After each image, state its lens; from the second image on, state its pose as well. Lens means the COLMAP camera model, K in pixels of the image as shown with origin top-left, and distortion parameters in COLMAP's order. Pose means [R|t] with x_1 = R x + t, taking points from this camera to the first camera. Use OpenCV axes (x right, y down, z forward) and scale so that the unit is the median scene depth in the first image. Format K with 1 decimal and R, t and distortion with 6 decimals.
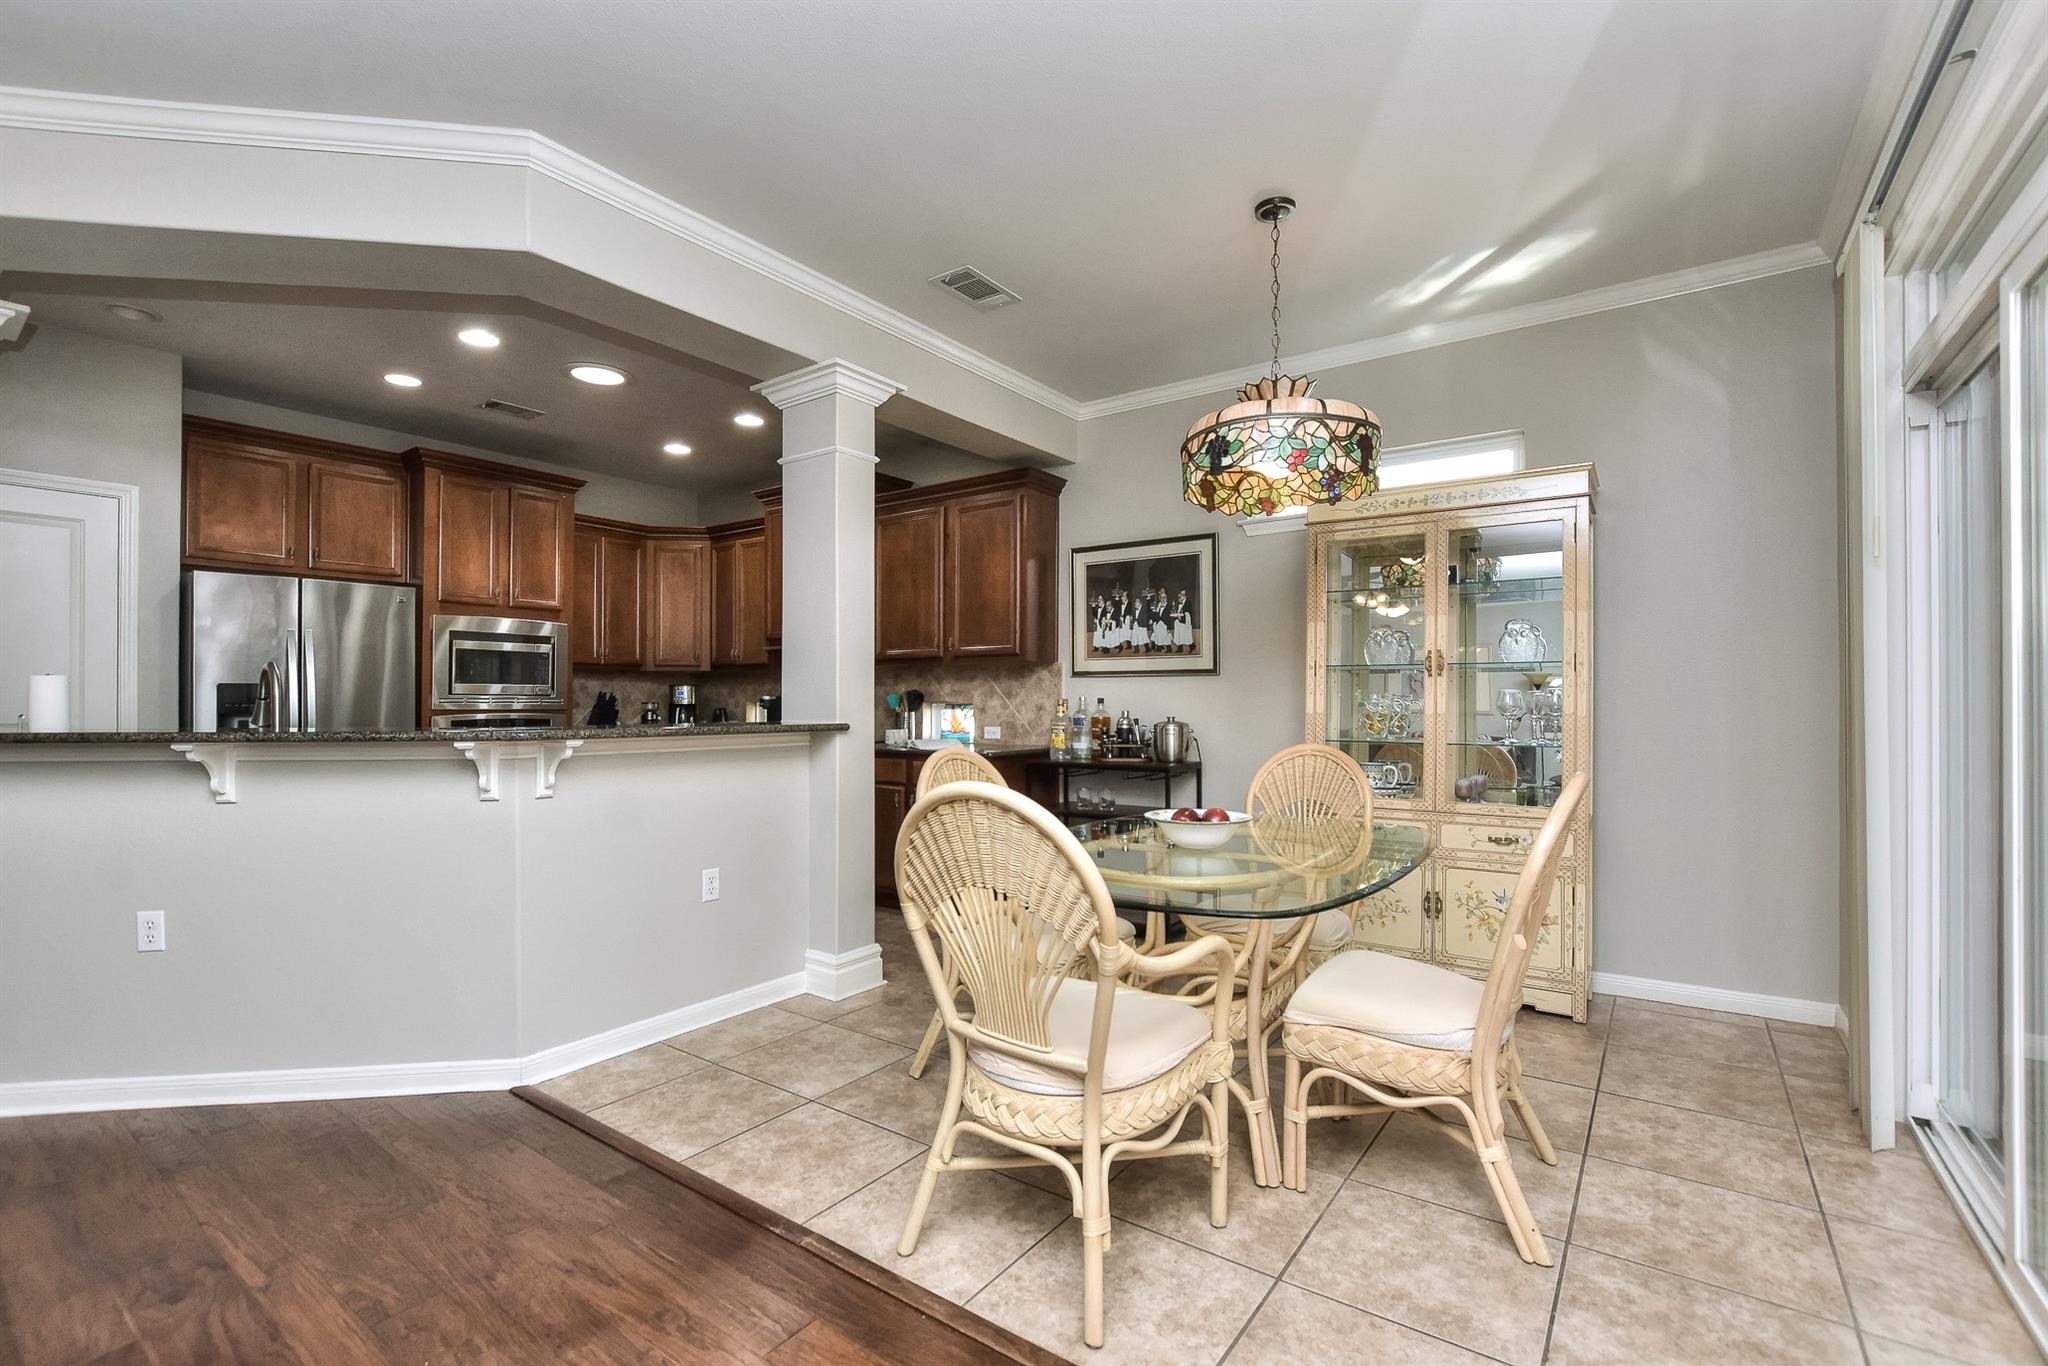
lens RADIAL K [[914.6, 0, 1011.6], [0, 914.6, 696.5], [0, 0, 1]] dist [-0.016353, 0.001596]
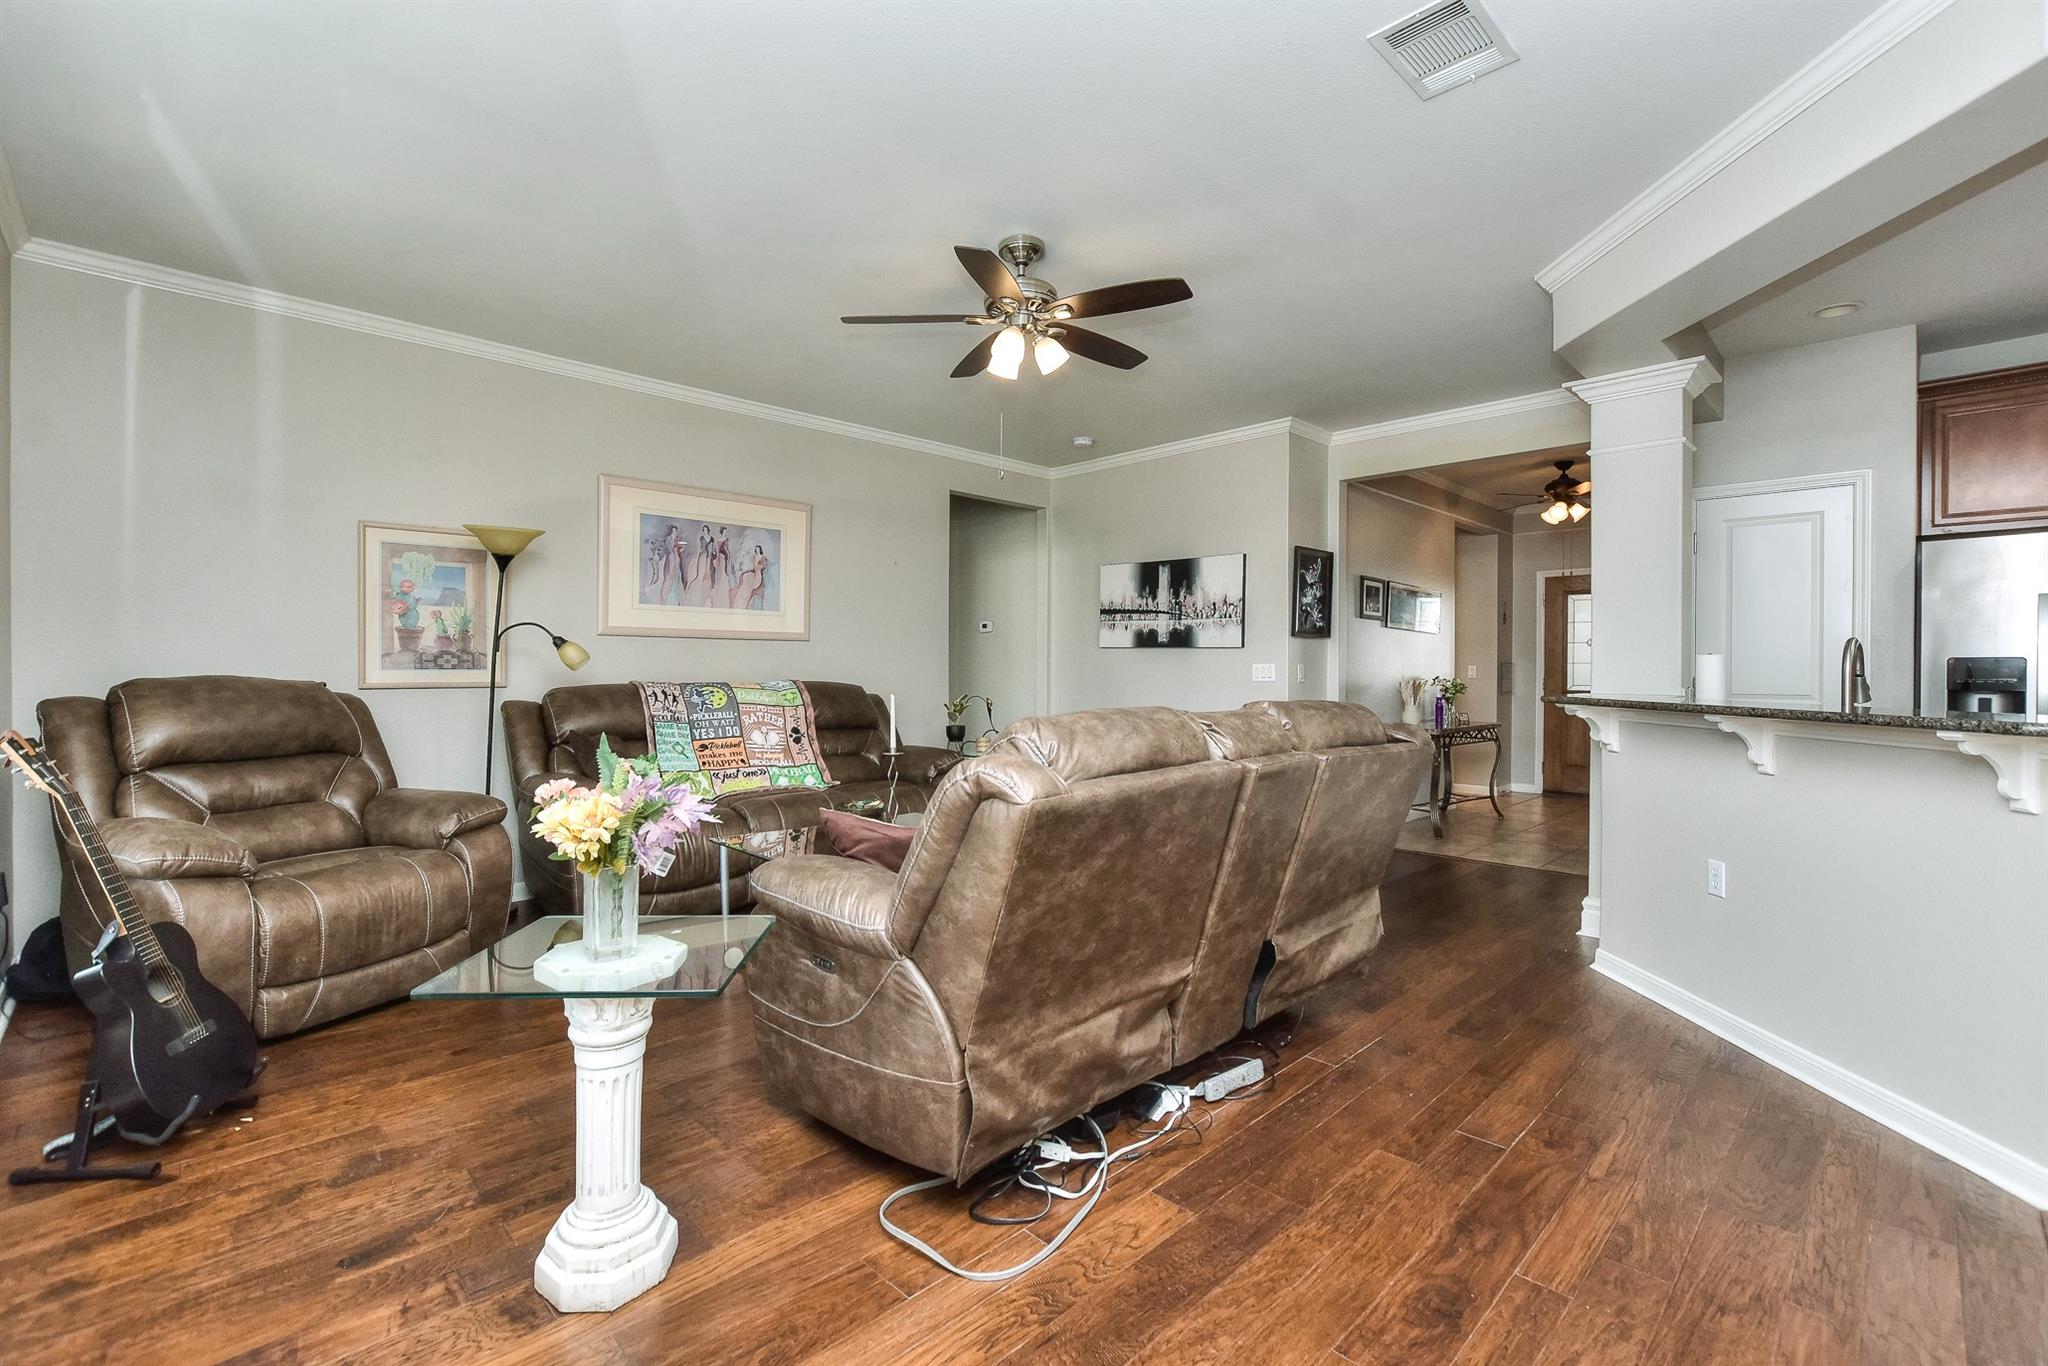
lens RADIAL K [[914.6, 0, 1036.1], [0, 914.6, 673.9], [0, 0, 1]] dist [-0.016353, 0.001596]
pose [[-0.150651, 0.009350, -0.988543, 0.178594], [-0.003235, 0.999945, 0.009951, -0.003094], [0.988582, 0.004697, -0.150612, 0.190813]]
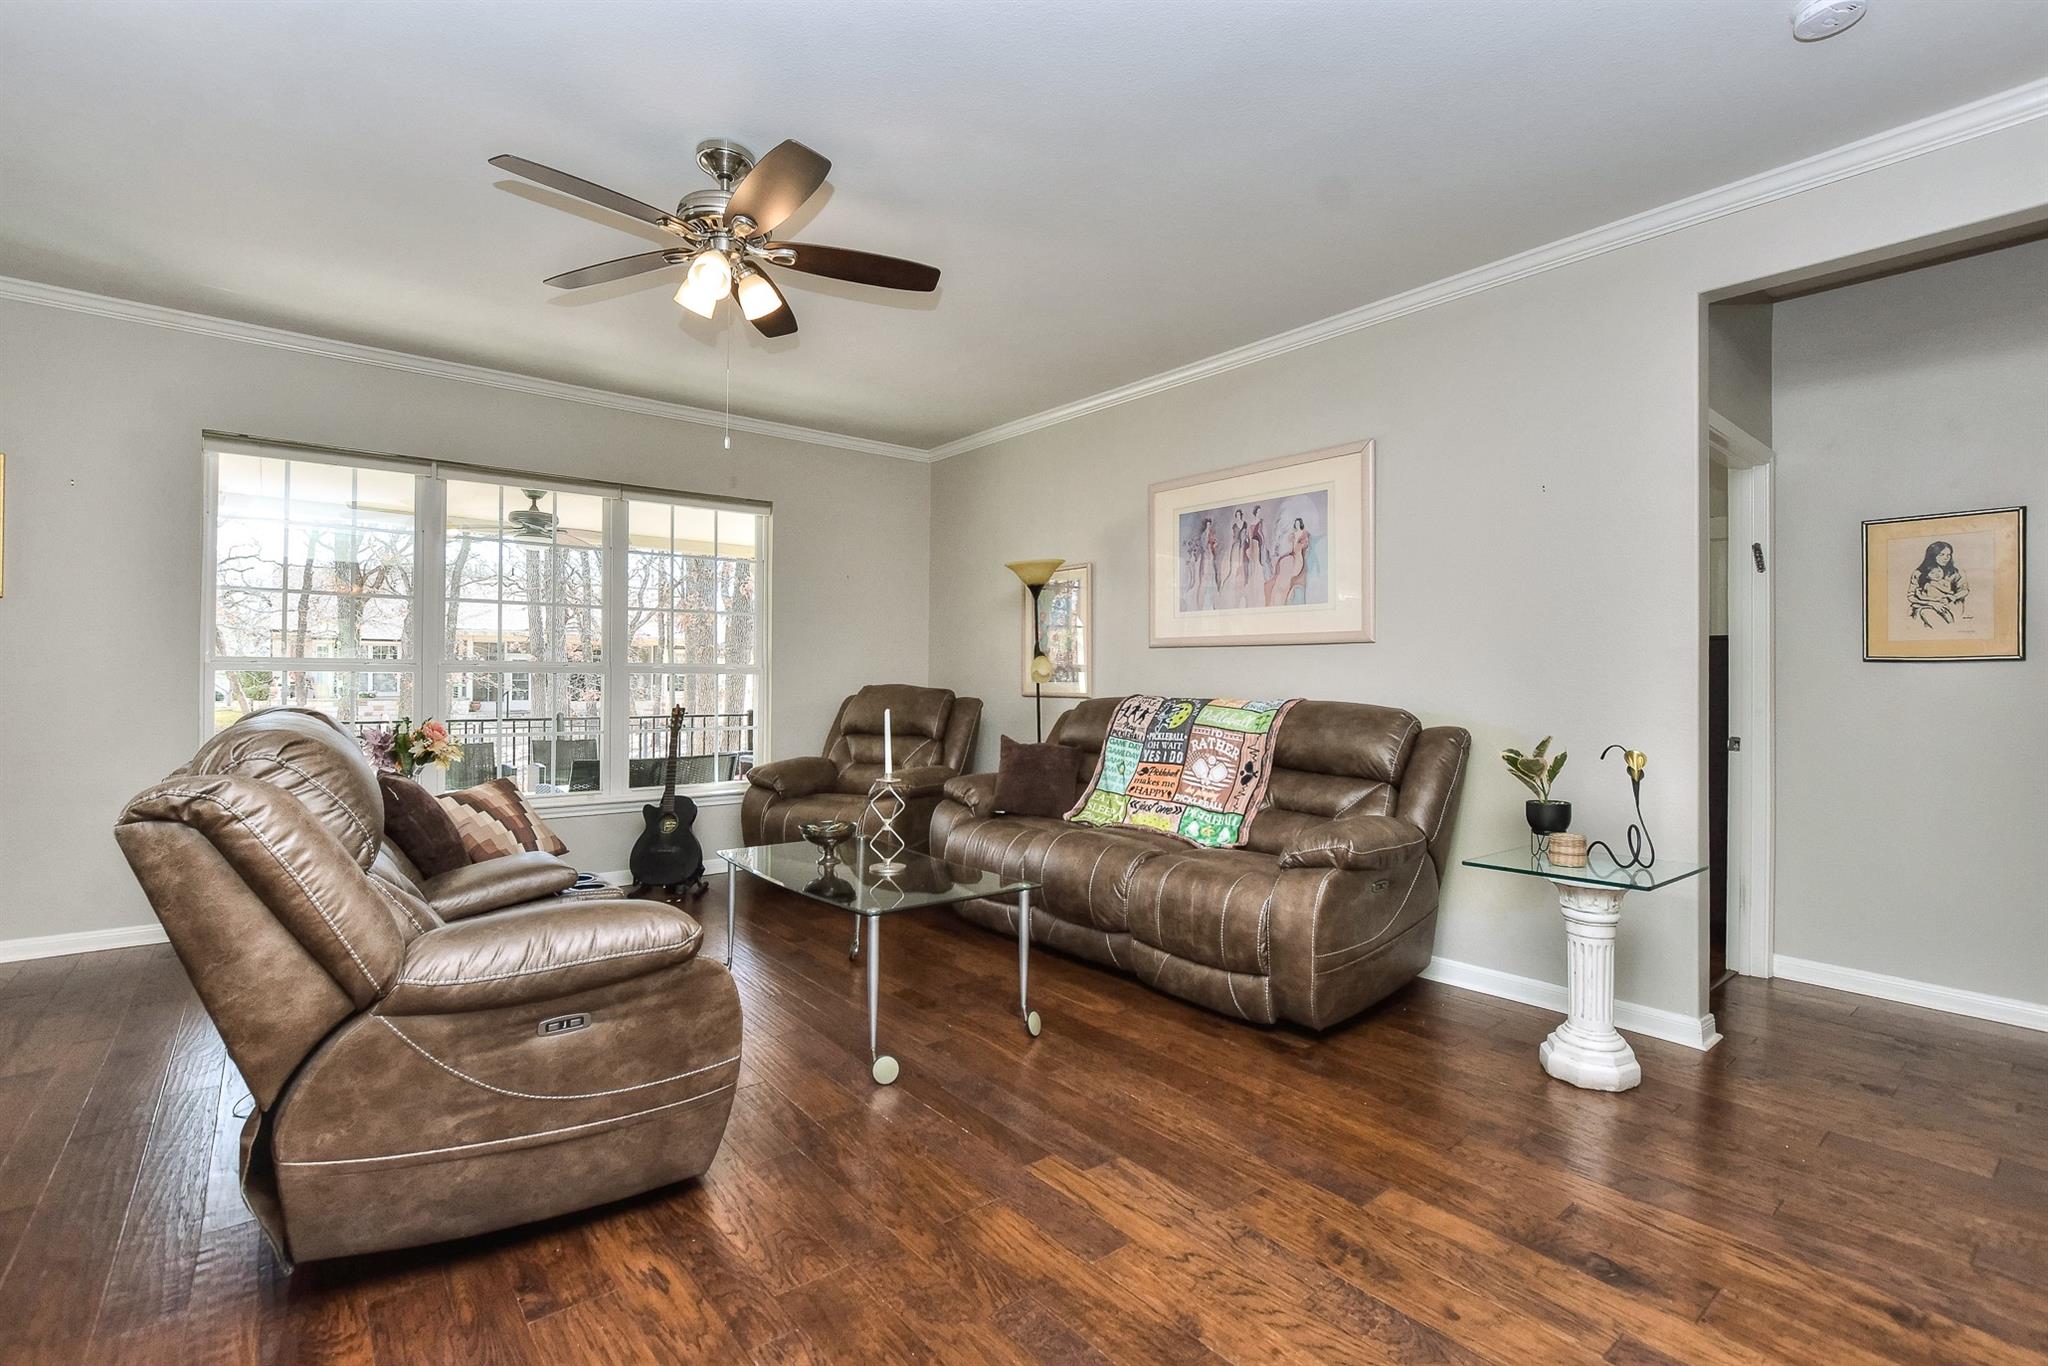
lens RADIAL K [[914.6, 0, 1002.3], [0, 914.6, 675.8], [0, 0, 1]] dist [-0.016353, 0.001596]
pose [[-0.967249, -0.004818, 0.253783, -0.890206], [-0.006830, 0.999952, -0.007049, 0.004340], [-0.253737, -0.008552, -0.967235, 0.585561]]
